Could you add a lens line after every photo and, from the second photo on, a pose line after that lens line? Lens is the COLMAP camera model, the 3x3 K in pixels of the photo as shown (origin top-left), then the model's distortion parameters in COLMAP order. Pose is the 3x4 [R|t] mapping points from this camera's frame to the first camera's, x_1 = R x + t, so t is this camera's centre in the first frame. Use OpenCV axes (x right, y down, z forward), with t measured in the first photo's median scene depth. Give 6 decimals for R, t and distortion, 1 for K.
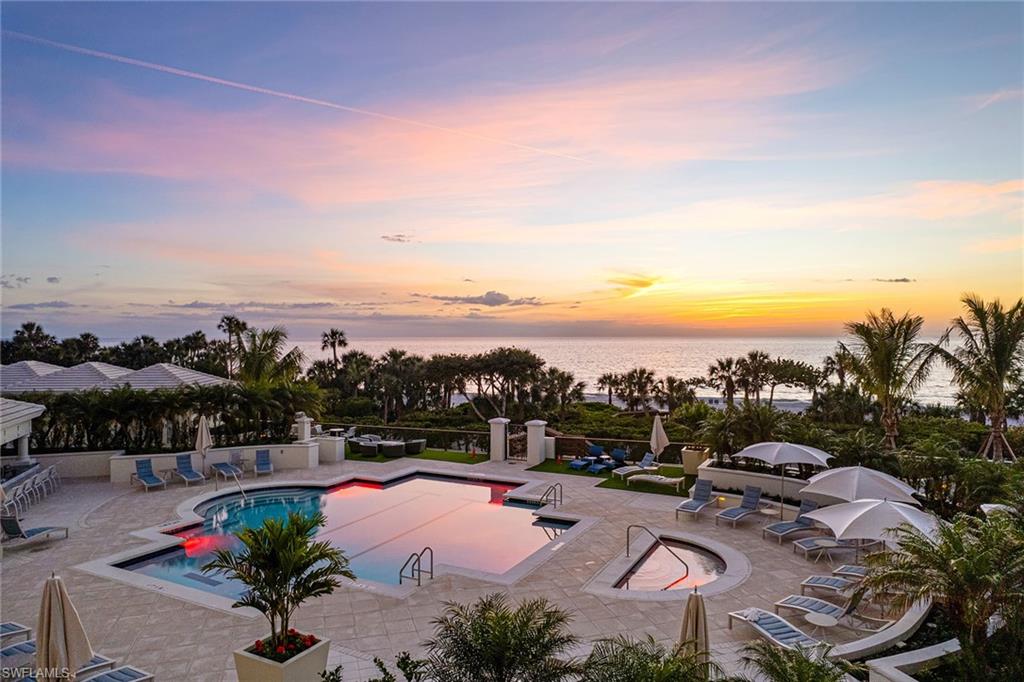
lens RADIAL K [[688.2, 0, 518.2], [0, 688.2, 341.9], [0, 0, 1]] dist [-0.033481, 0.028835]
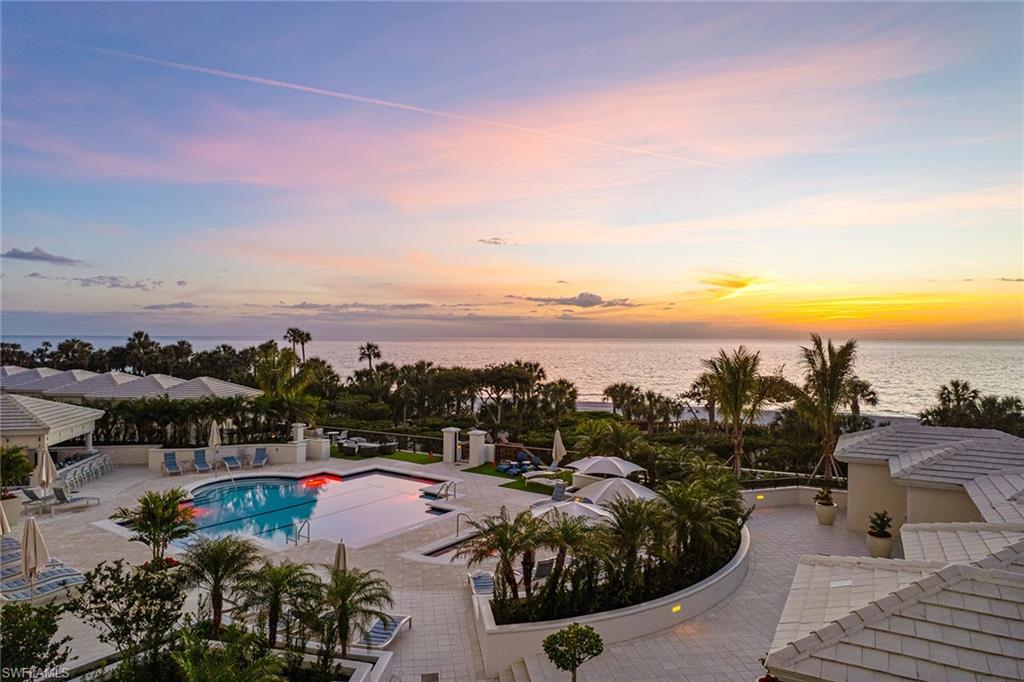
lens RADIAL K [[688.2, 0, 507.2], [0, 688.2, 341.6], [0, 0, 1]] dist [-0.033481, 0.028835]
pose [[0.988073, 0.007583, -0.153798, 0.154303], [-0.007724, 0.999970, -0.000322, -0.025021], [0.153791, 0.001506, 0.988102, -0.112497]]
